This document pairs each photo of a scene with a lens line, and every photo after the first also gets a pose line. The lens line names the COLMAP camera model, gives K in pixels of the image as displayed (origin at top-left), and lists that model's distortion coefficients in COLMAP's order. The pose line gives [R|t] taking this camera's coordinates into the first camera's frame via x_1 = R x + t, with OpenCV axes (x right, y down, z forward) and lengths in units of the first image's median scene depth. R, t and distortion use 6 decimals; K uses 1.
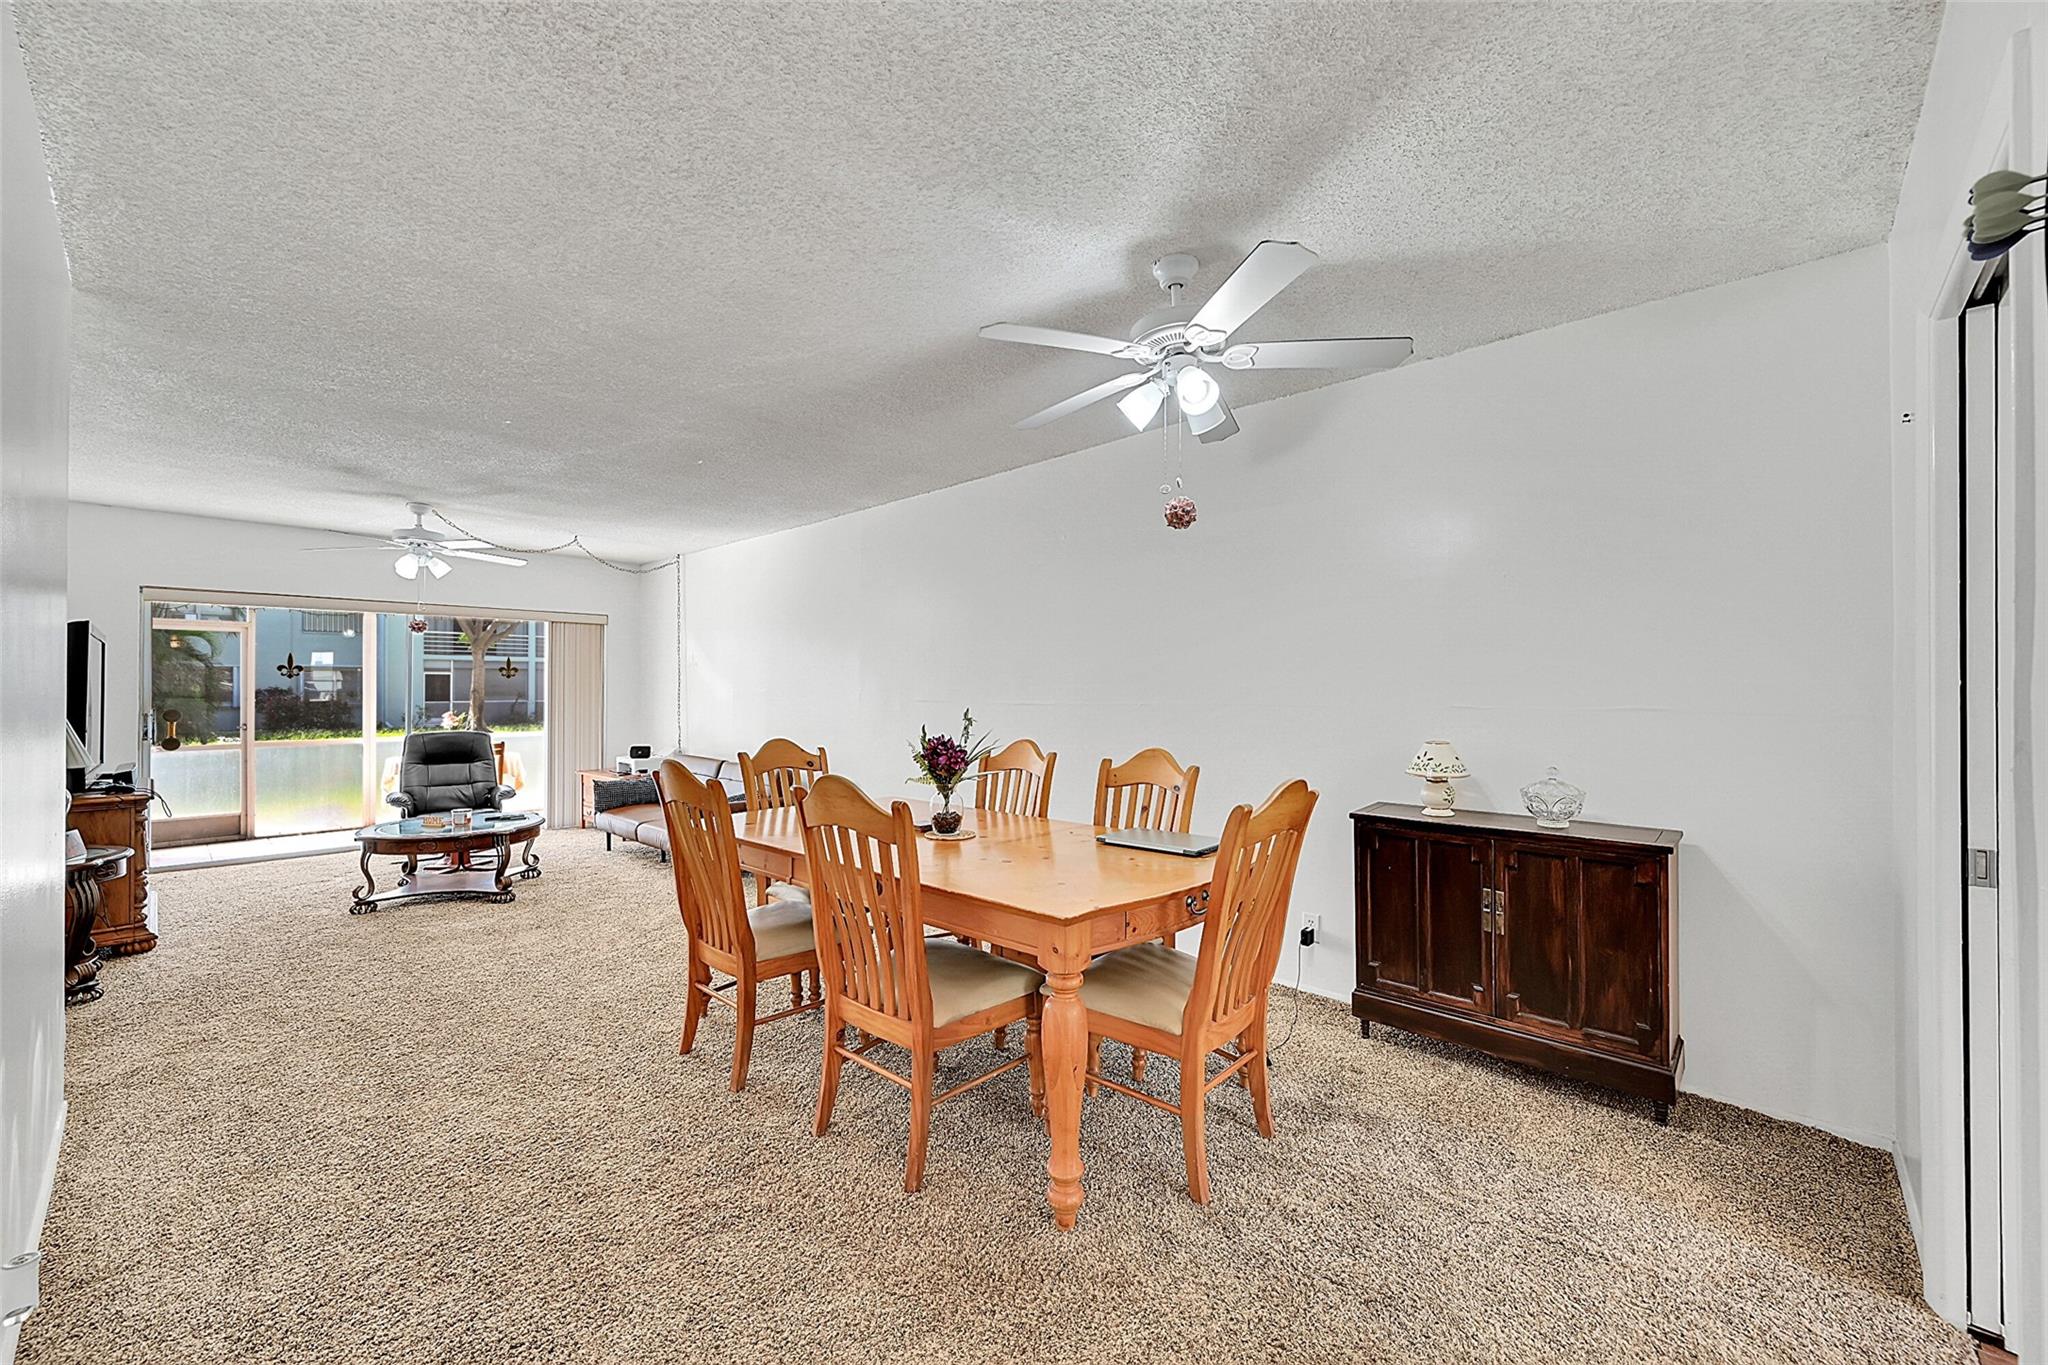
lens RADIAL K [[804.6, 0, 1020.5], [0, 804.6, 685.0], [0, 0, 1]] dist [0.001266, -0.000032]
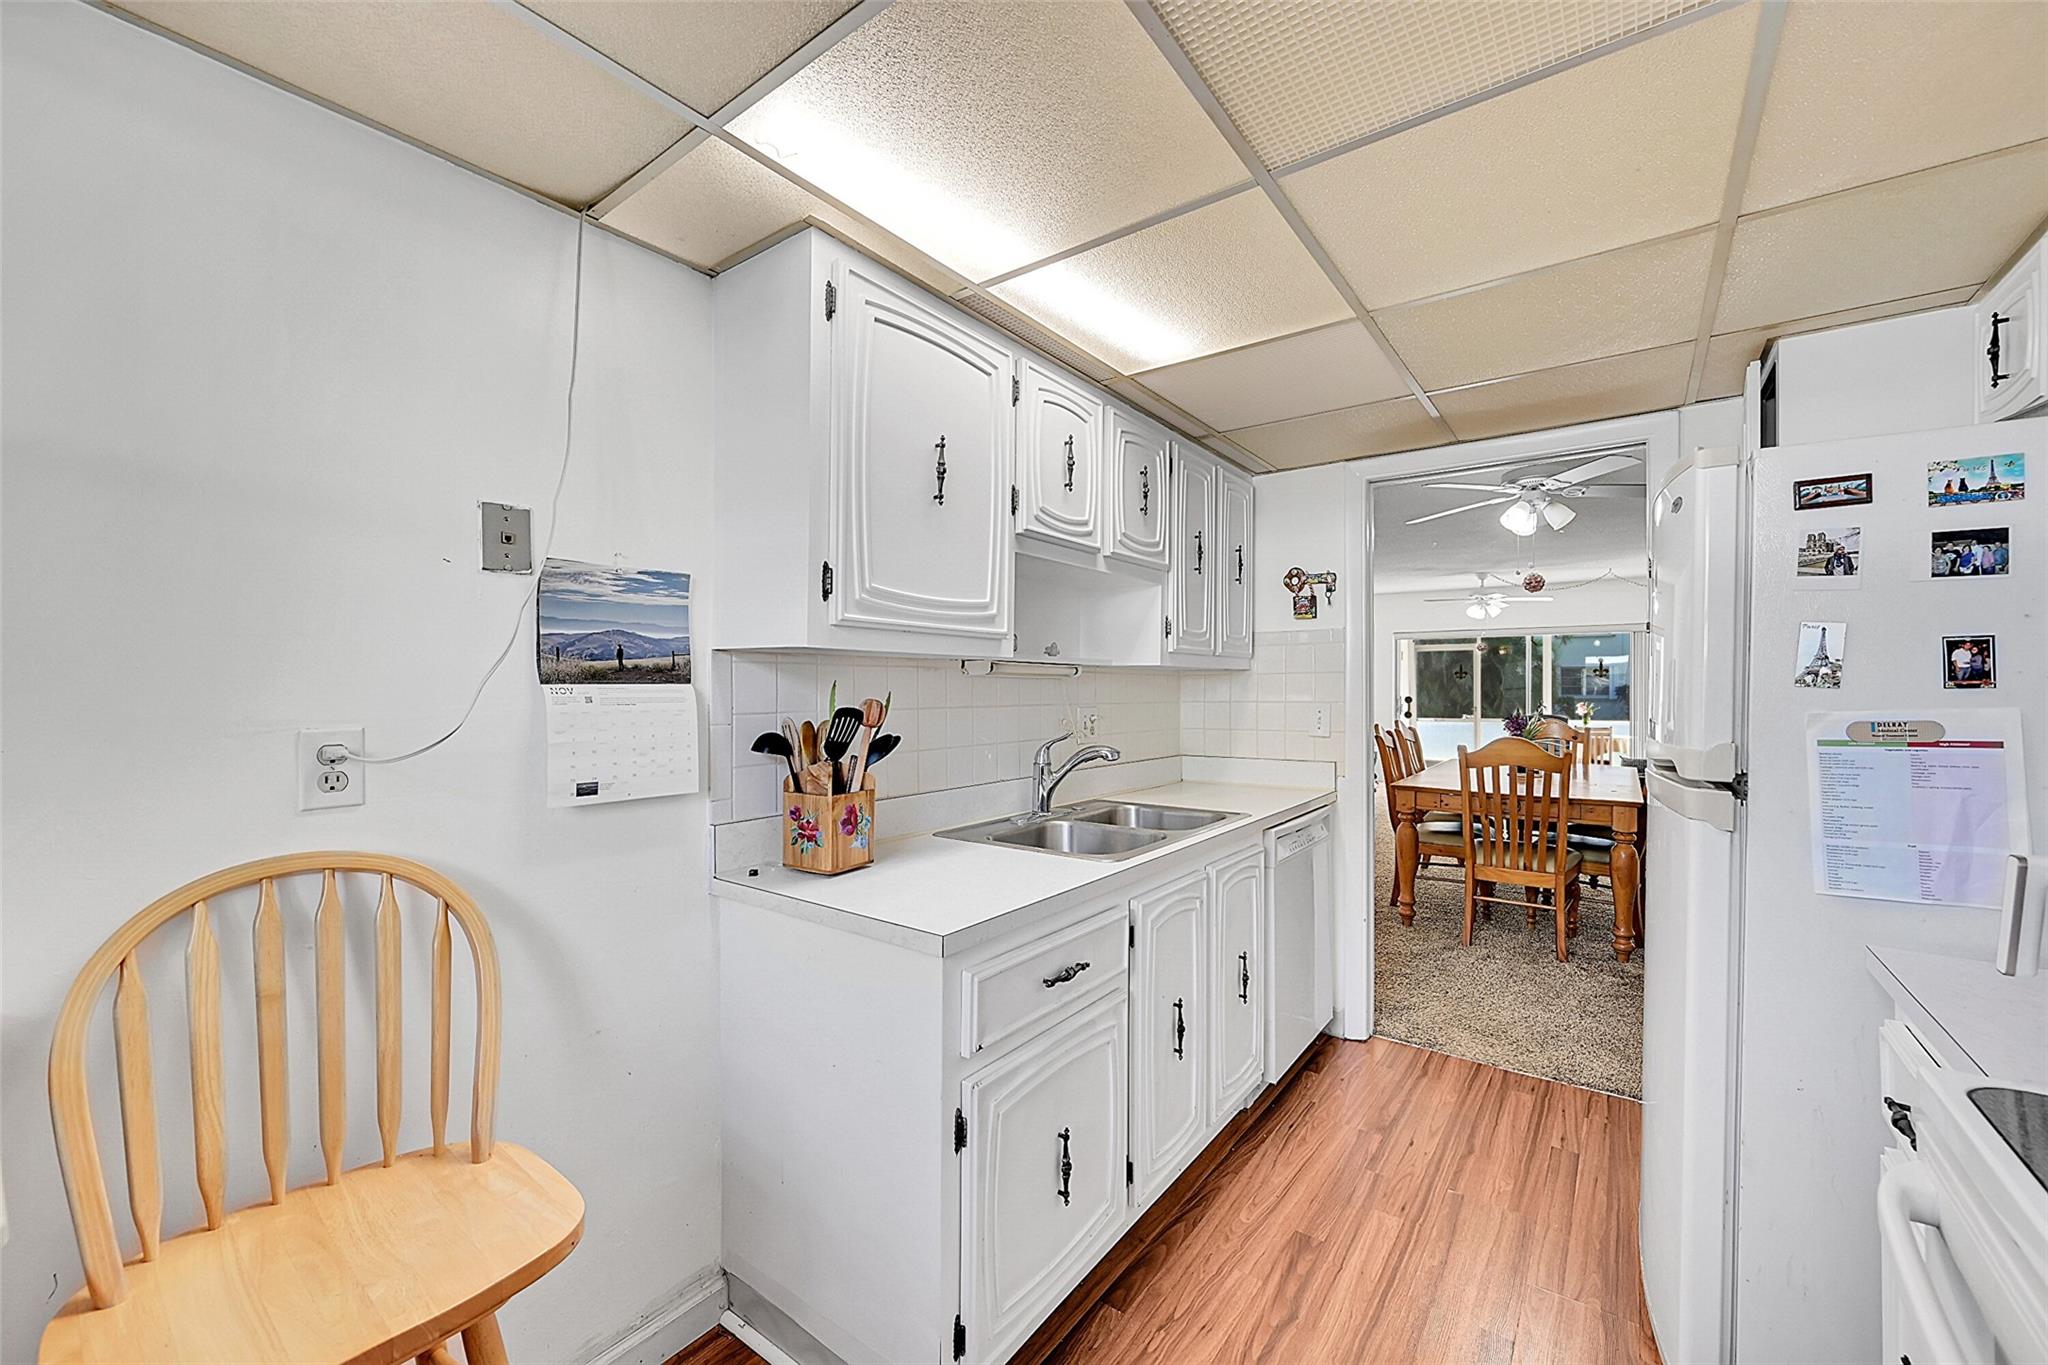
lens RADIAL K [[804.6, 0, 1023.0], [0, 804.6, 681.6], [0, 0, 1]] dist [0.001266, -0.000032]
pose [[0.115823, -0.004179, -0.993261, 0.657296], [0.006327, 0.999974, -0.003470, -0.003498], [0.993250, -0.005883, 0.115846, -0.099660]]
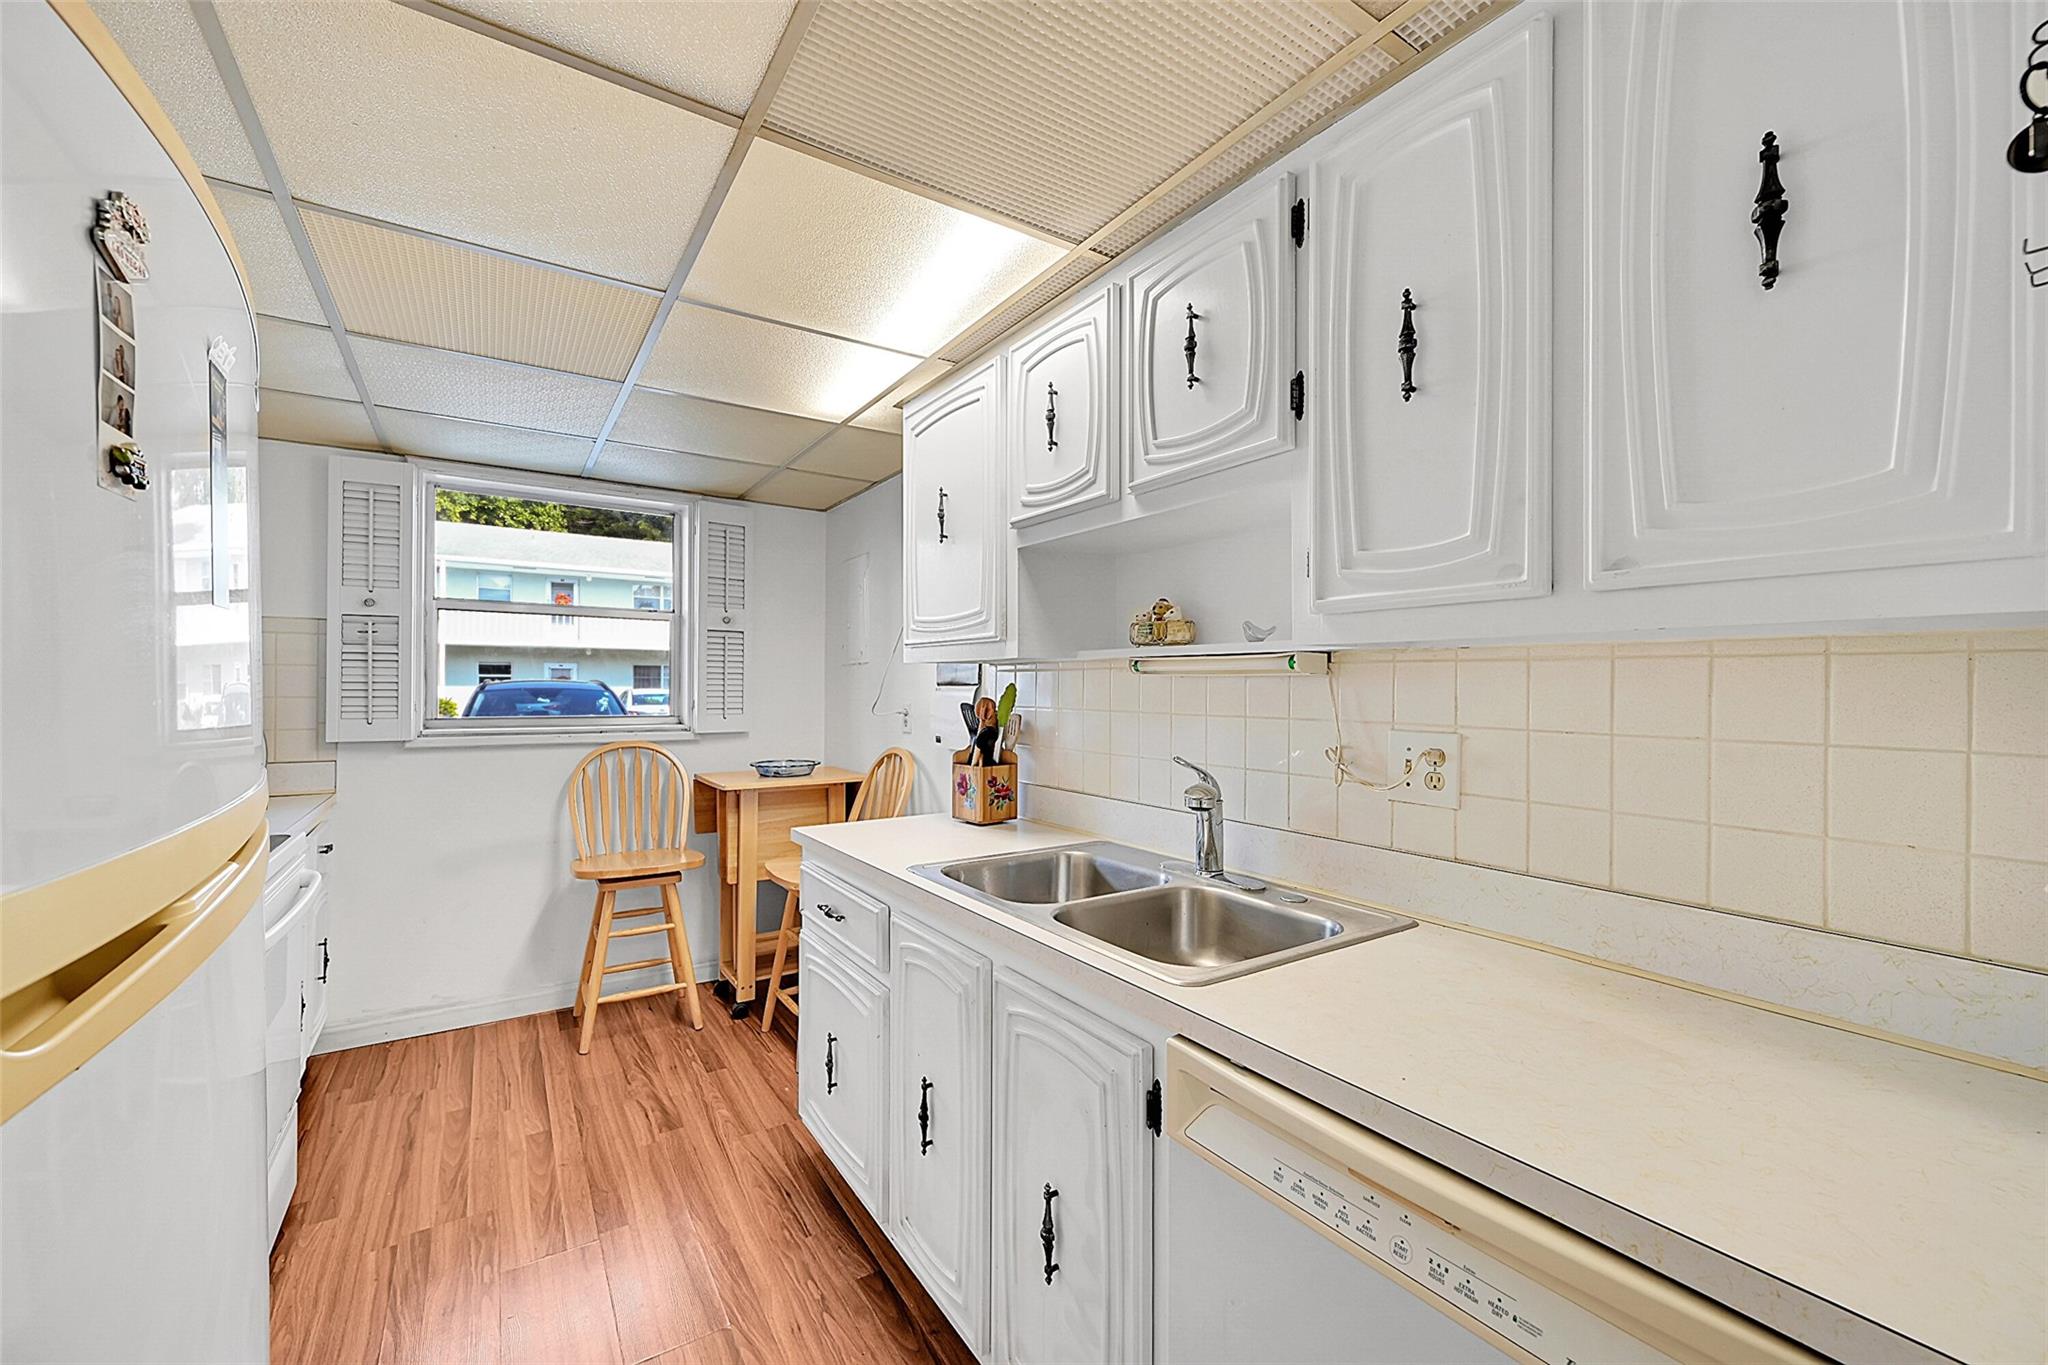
lens RADIAL K [[804.6, 0, 1015.5], [0, 804.6, 681.3], [0, 0, 1]] dist [0.001266, -0.000032]
pose [[-0.975206, -0.001875, 0.221291, 0.301353], [-0.005267, 0.999877, -0.014740, -0.000834], [-0.221237, -0.015540, -0.975096, 0.209425]]
